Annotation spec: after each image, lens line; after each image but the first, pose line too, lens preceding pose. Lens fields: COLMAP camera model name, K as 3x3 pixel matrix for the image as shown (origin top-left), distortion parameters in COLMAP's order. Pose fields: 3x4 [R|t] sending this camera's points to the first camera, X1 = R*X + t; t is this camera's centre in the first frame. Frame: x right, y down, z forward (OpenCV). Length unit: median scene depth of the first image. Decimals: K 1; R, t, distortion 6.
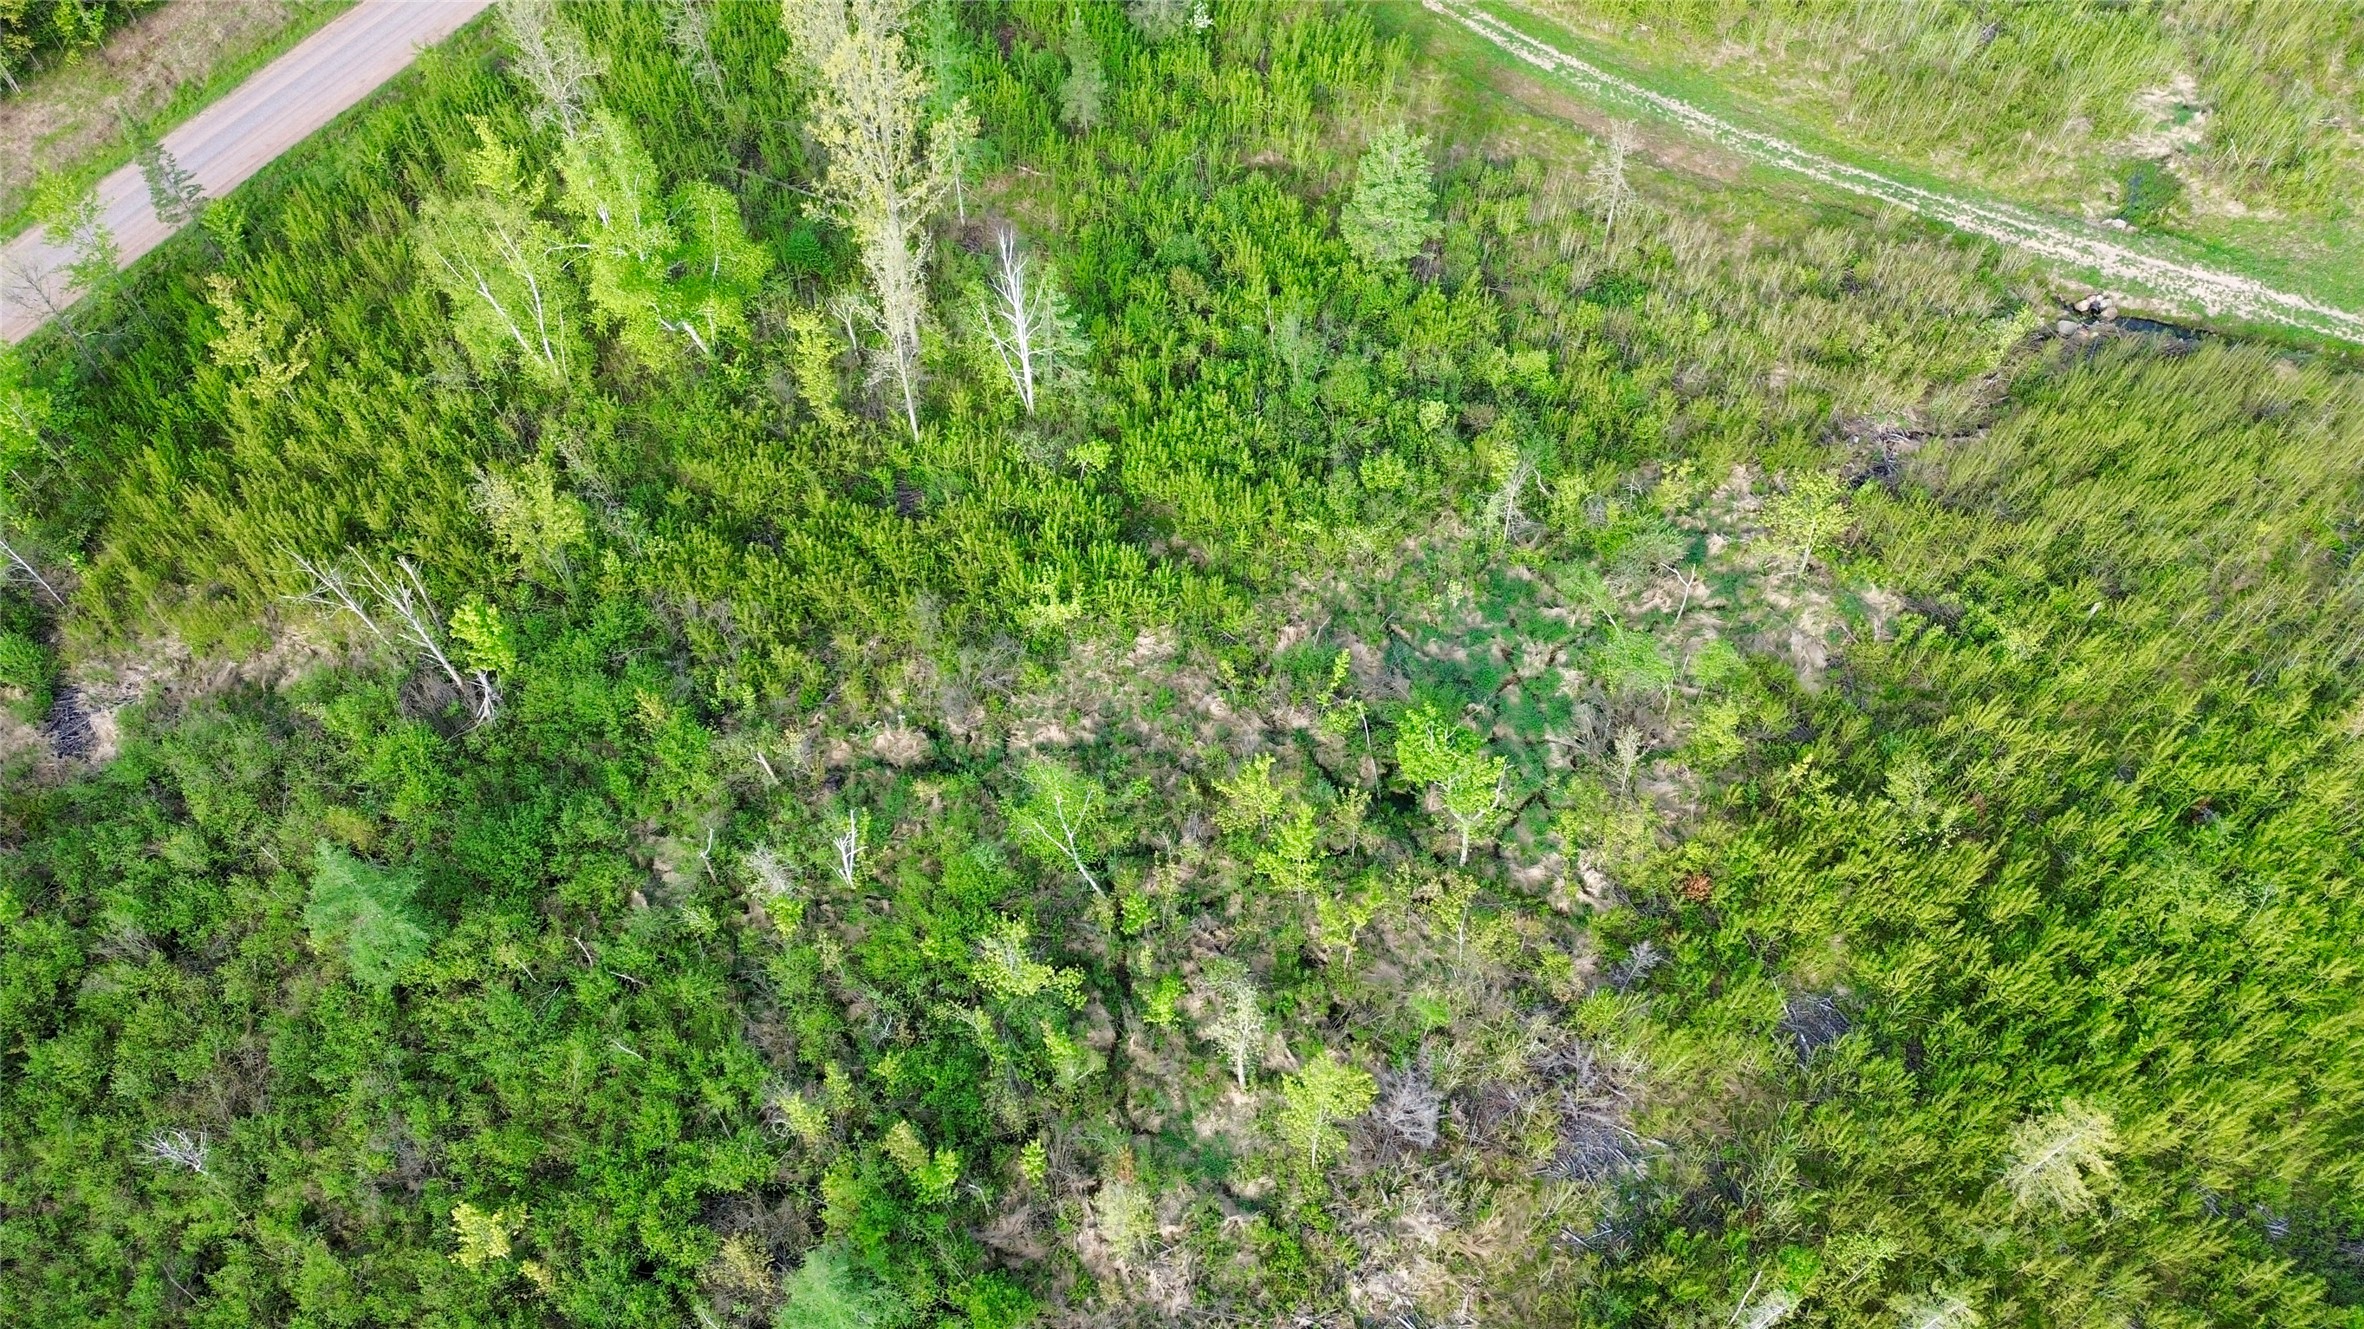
lens RADIAL K [[1625.9, 0, 1182.0], [0, 1625.9, 664.5], [0, 0, 1]] dist [0.037636, -0.000068]
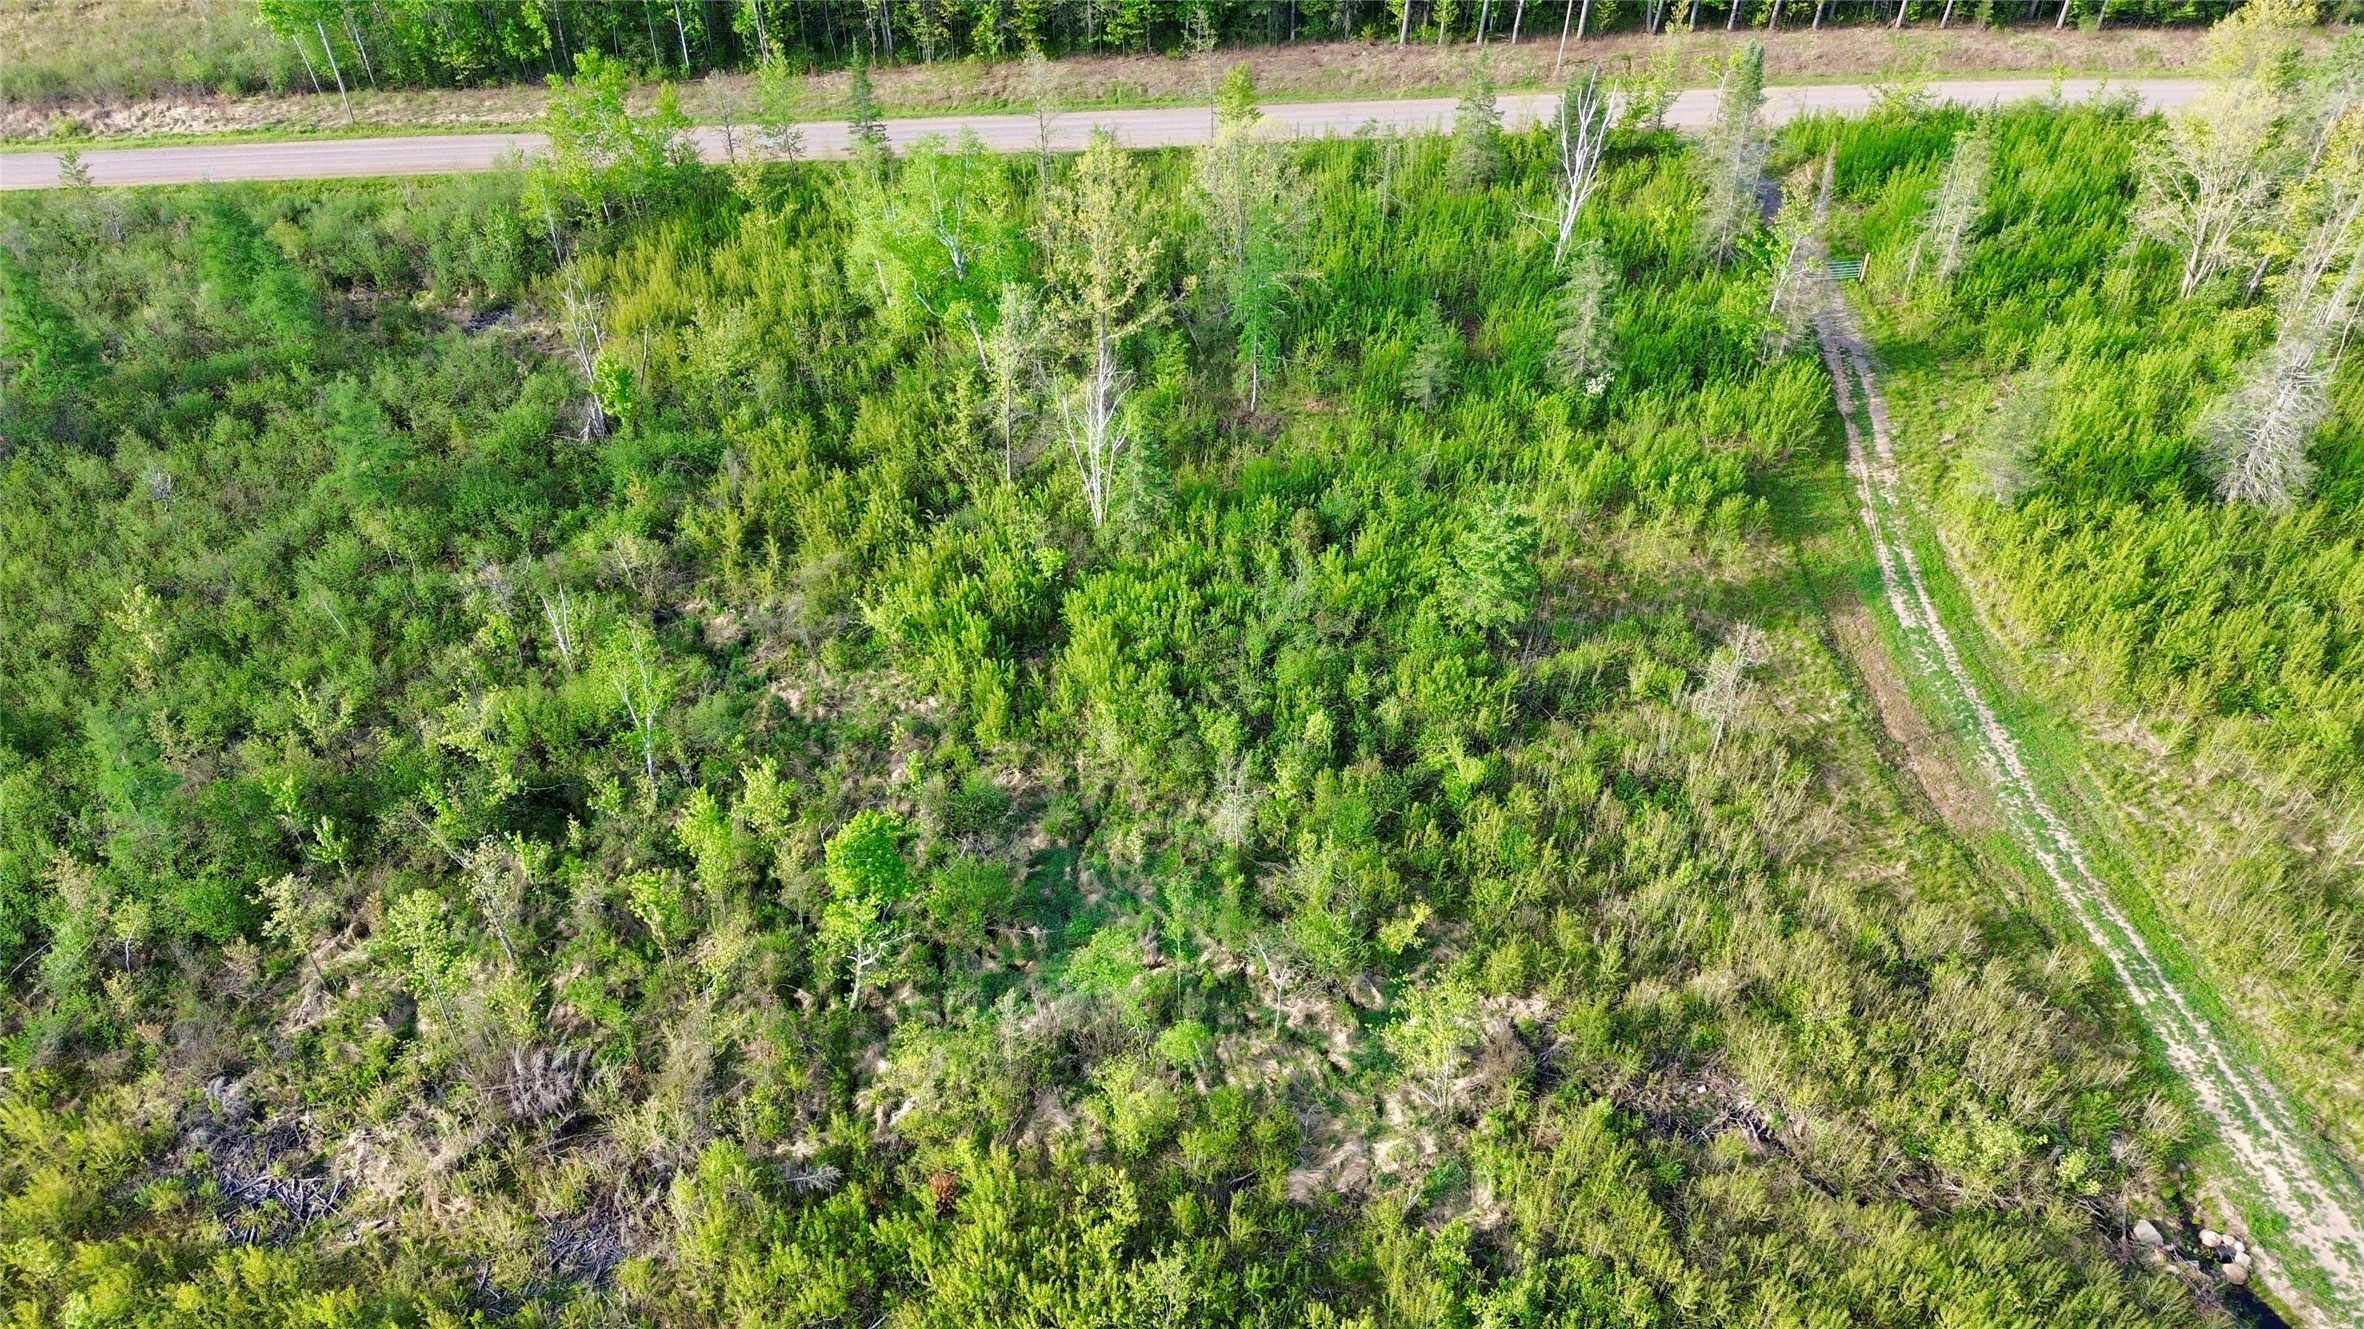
lens RADIAL K [[1625.9, 0, 1182.0], [0, 1625.9, 664.5], [0, 0, 1]] dist [0.037636, -0.000068]
pose [[0.608248, 0.537889, -0.583704, 0.561129], [-0.664065, 0.747669, -0.003004, -0.113948], [0.434801, 0.389444, 0.811961, 0.189649]]
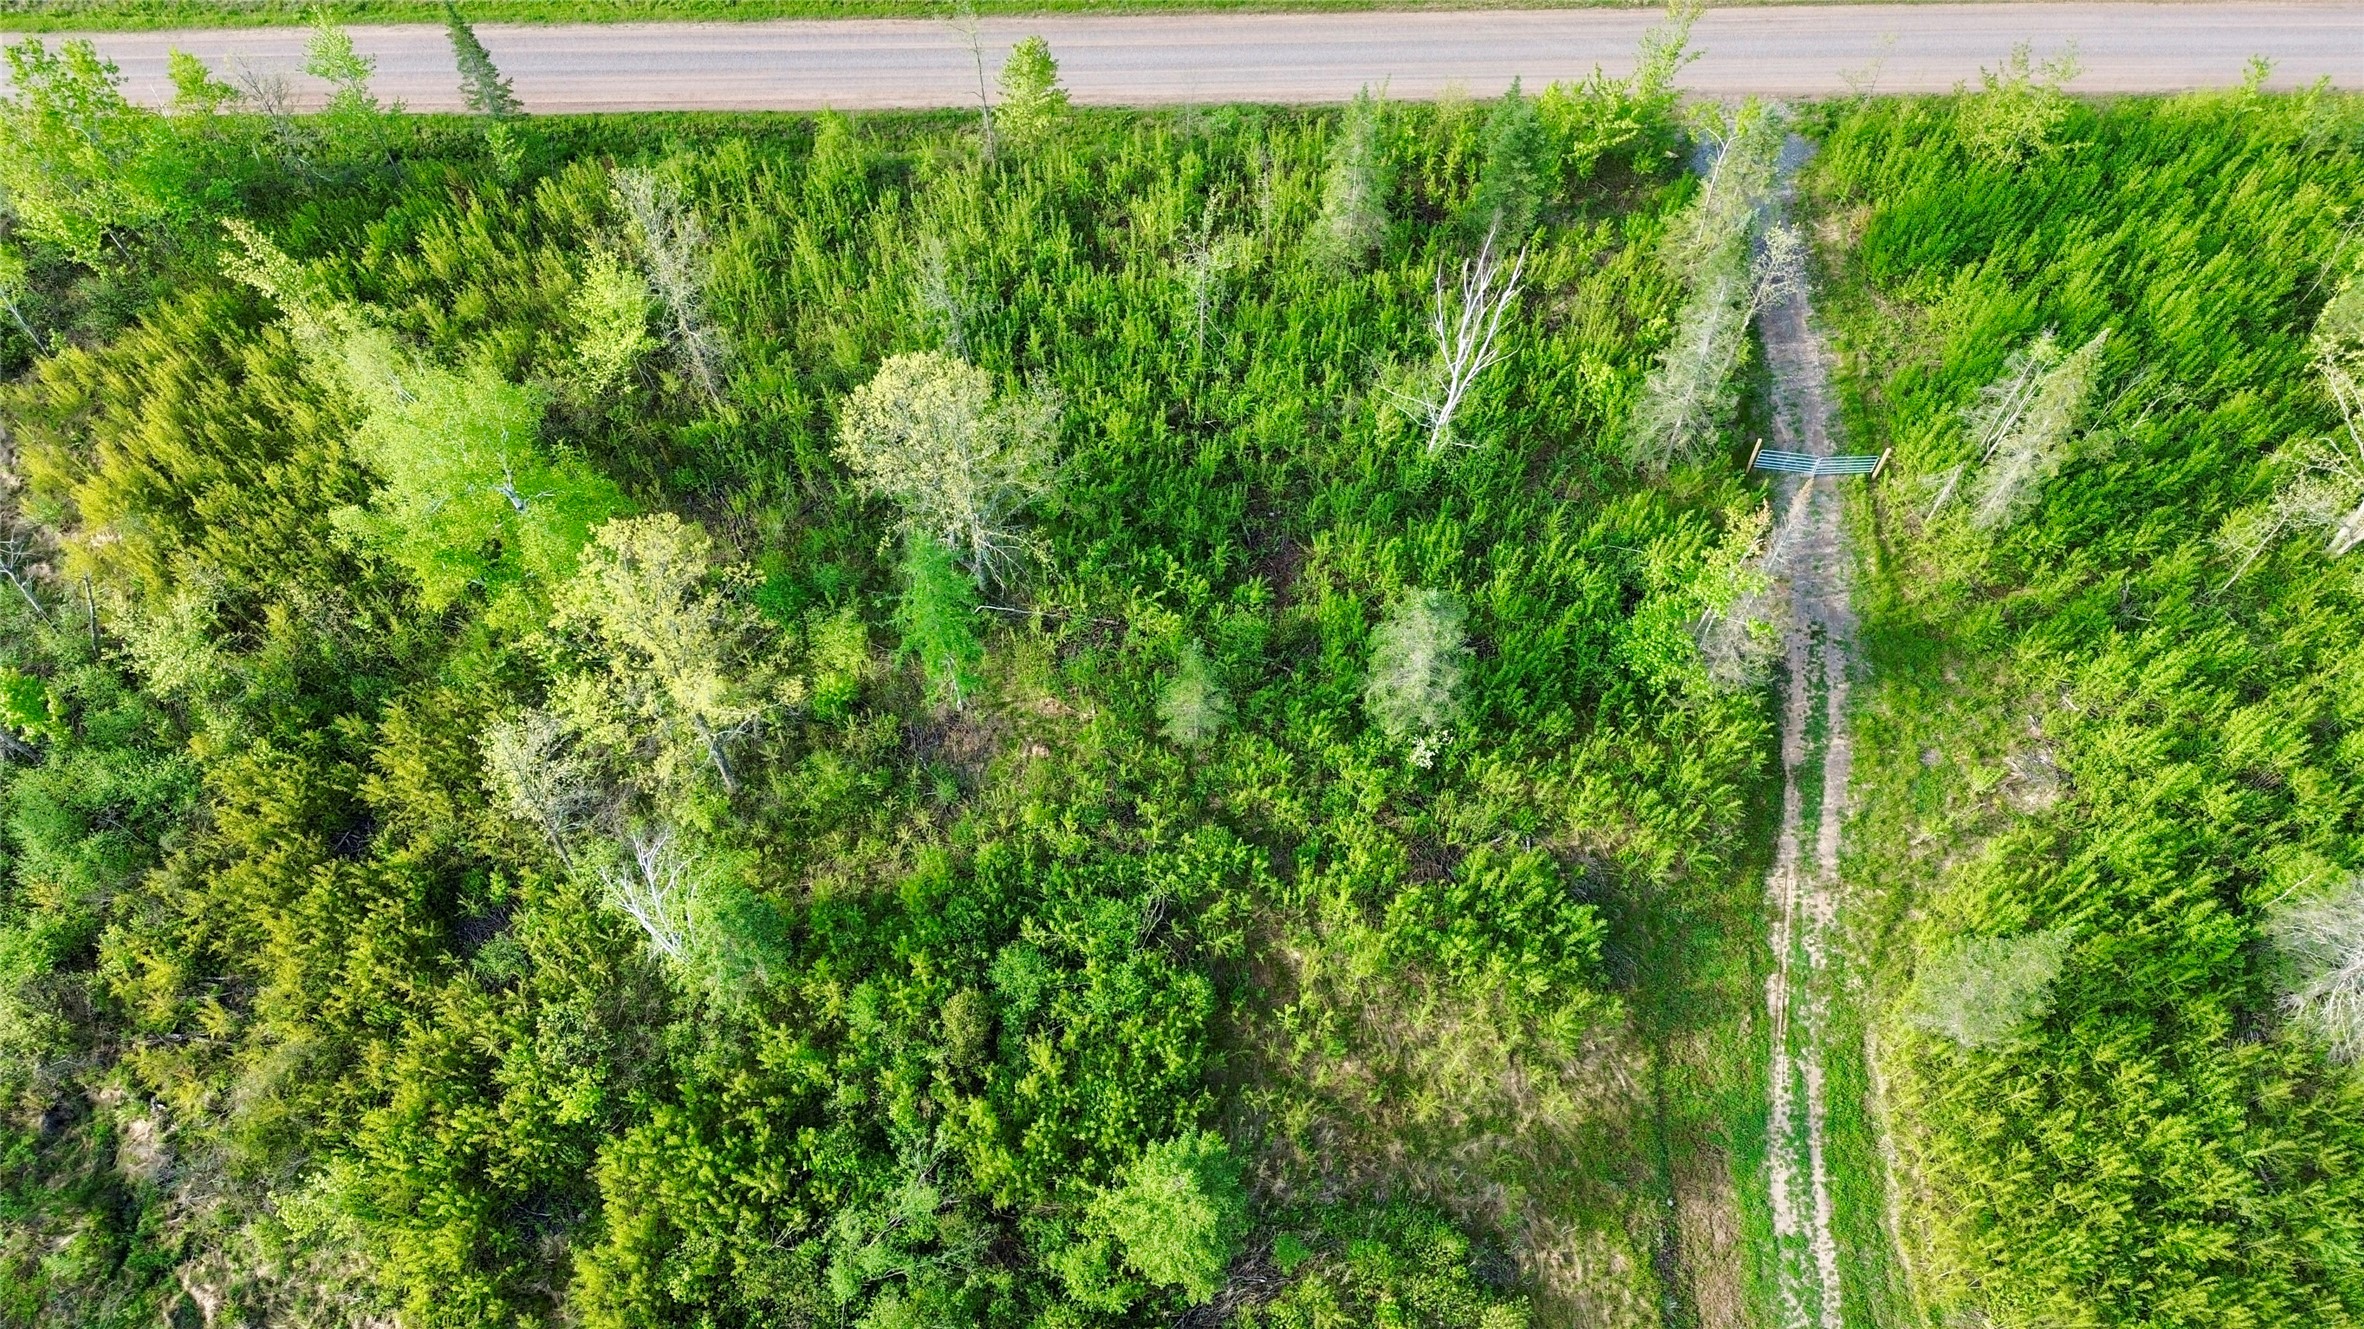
lens RADIAL K [[1625.9, 0, 1182.0], [0, 1625.9, 664.5], [0, 0, 1]] dist [0.037636, -0.000068]
pose [[0.554119, 0.728507, -0.402777, 0.219076], [-0.694545, 0.671323, 0.258712, -0.568349], [0.458867, 0.136390, 0.877974, 0.391109]]
